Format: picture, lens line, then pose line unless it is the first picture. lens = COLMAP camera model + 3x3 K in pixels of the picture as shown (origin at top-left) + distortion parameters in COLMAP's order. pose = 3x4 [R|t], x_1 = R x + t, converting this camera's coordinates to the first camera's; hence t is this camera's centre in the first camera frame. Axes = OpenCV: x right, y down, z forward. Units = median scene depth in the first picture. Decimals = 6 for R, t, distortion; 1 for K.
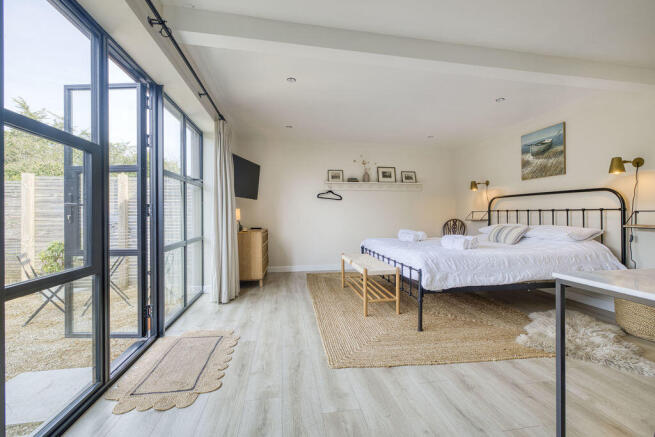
lens RADIAL K [[278.6, 0, 327.8], [0, 278.6, 216.1], [0, 0, 1]] dist [-0.015639, 0.000734]
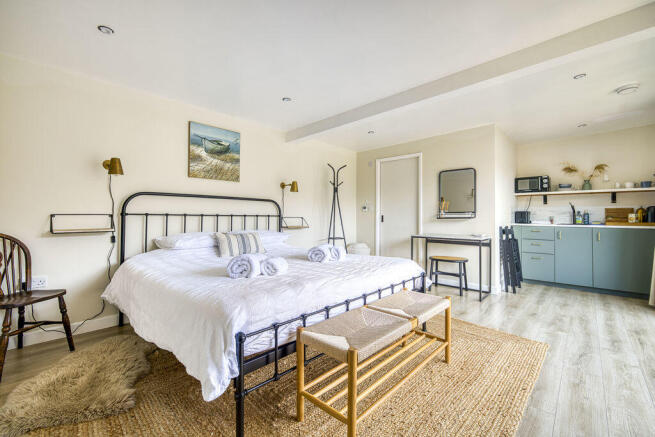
lens RADIAL K [[278.6, 0, 325.7], [0, 278.6, 216.9], [0, 0, 1]] dist [-0.015639, 0.000734]
pose [[-0.606890, -0.000155, 0.794786, -0.190105], [0.003199, 0.999991, 0.002637, -0.017250], [-0.794780, 0.004143, -0.606884, 1.319234]]
